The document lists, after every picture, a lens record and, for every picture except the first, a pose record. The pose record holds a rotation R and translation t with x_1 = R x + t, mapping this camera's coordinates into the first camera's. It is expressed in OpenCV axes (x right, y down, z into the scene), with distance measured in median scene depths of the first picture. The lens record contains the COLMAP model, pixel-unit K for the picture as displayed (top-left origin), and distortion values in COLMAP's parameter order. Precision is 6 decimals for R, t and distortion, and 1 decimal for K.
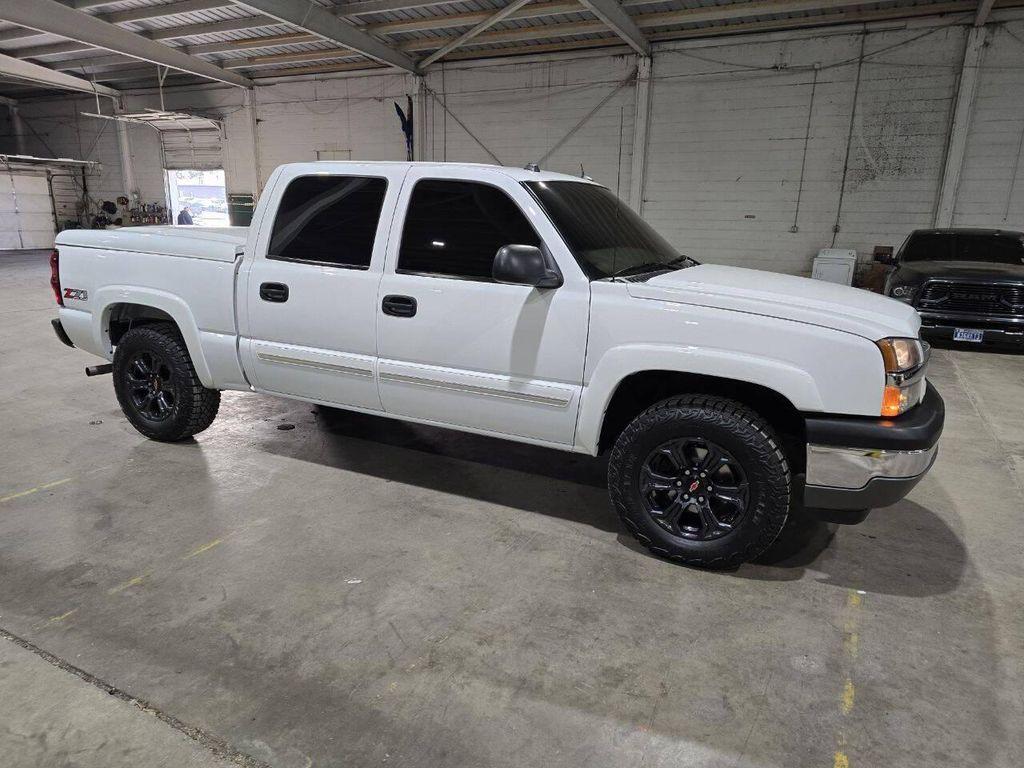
lens RADIAL K [[689.4, 0, 503.5], [0, 689.4, 386.5], [0, 0, 1]] dist [0.051893, -0.036723]
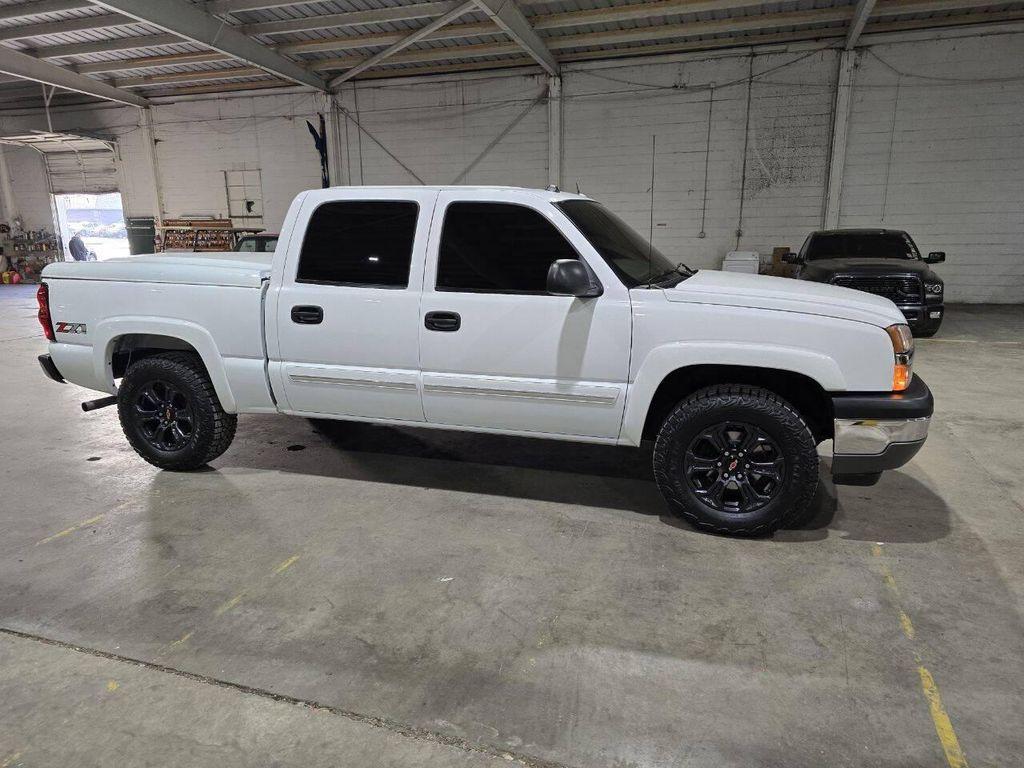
lens RADIAL K [[687.7, 0, 503.1], [0, 687.7, 384.8], [0, 0, 1]] dist [0.052800, -0.037077]
pose [[0.987661, -0.065759, 0.142132, -0.188282], [0.068450, 0.997555, -0.014118, 0.002286], [-0.140856, 0.023673, 0.989747, -0.052625]]
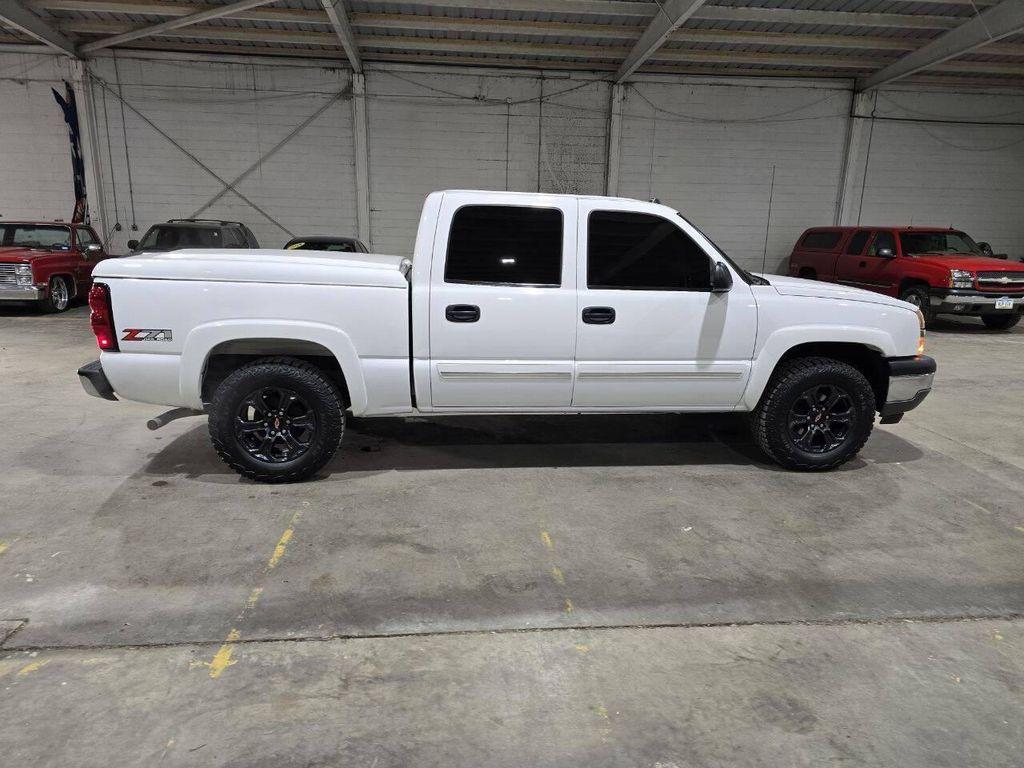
lens RADIAL K [[688.4, 0, 500.6], [0, 688.4, 386.6], [0, 0, 1]] dist [0.055316, -0.043849]
pose [[0.836486, -0.129649, 0.532431, -0.832135], [0.131180, 0.990735, 0.035153, -0.050485], [-0.532055, 0.040439, 0.845743, 0.065429]]
